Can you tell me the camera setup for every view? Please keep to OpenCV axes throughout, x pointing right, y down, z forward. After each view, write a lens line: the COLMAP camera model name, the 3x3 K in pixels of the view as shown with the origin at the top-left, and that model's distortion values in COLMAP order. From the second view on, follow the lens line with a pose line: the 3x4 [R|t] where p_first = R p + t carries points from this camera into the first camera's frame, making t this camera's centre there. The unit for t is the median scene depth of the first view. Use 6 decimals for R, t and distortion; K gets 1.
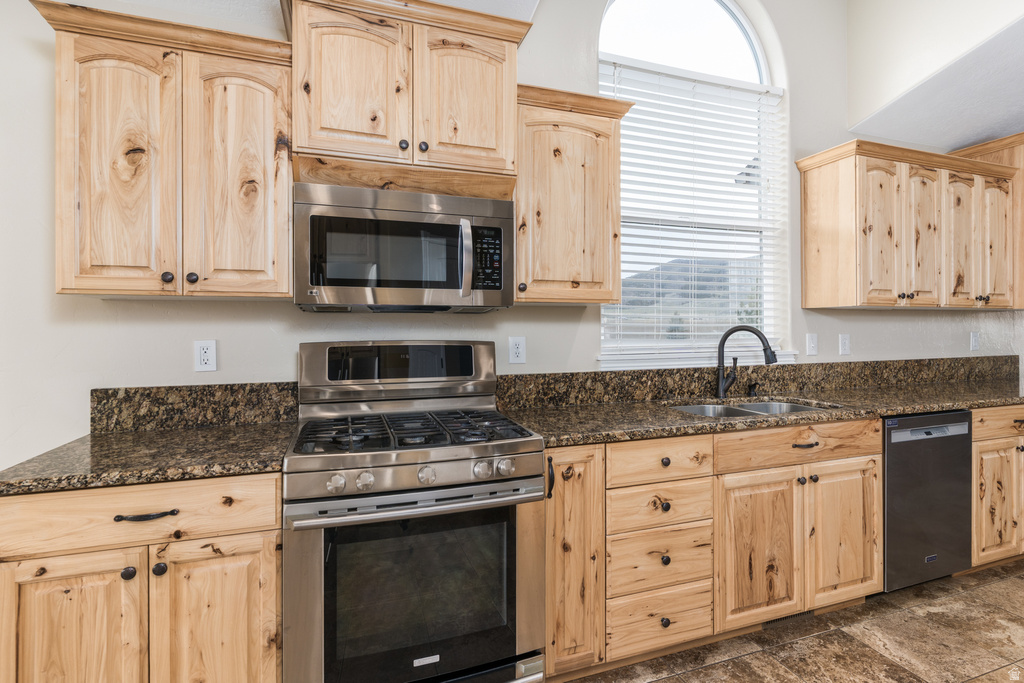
lens RADIAL K [[521.5, 0, 513.0], [0, 521.5, 320.7], [0, 0, 1]] dist [-0.002927, -0.000285]
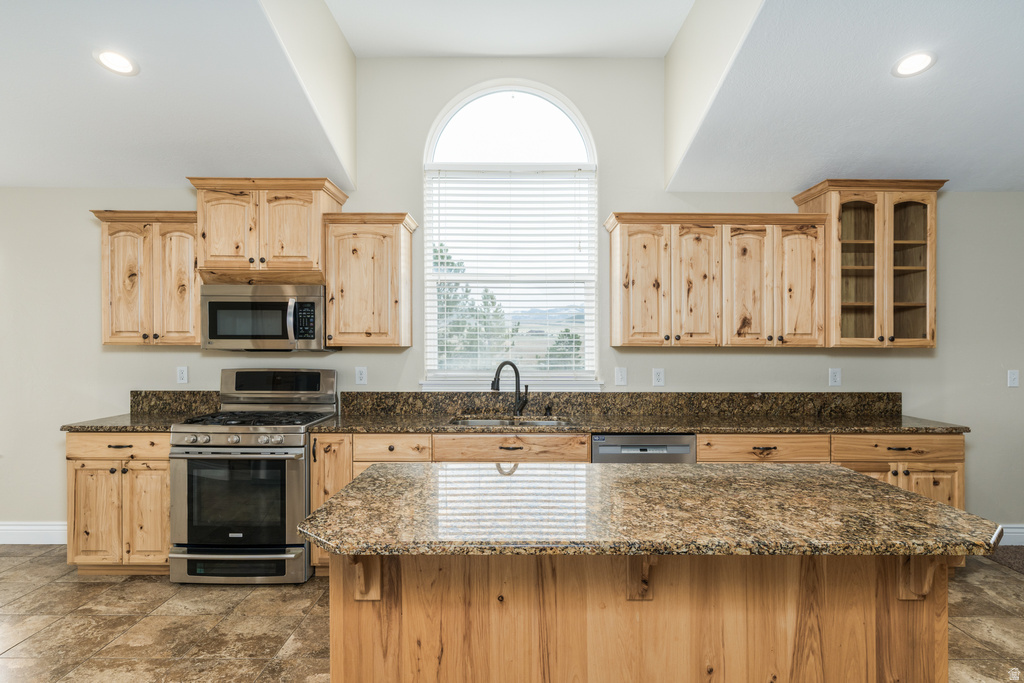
lens RADIAL K [[604.3, 0, 512.0], [0, 604.3, 341.5], [0, 0, 1]] dist [0.001974, 0.000488]
pose [[0.933733, 0.003869, -0.357949, 1.263364], [-0.000632, 0.999958, 0.009161, -0.071043], [0.357970, -0.008328, 0.933696, -0.576039]]
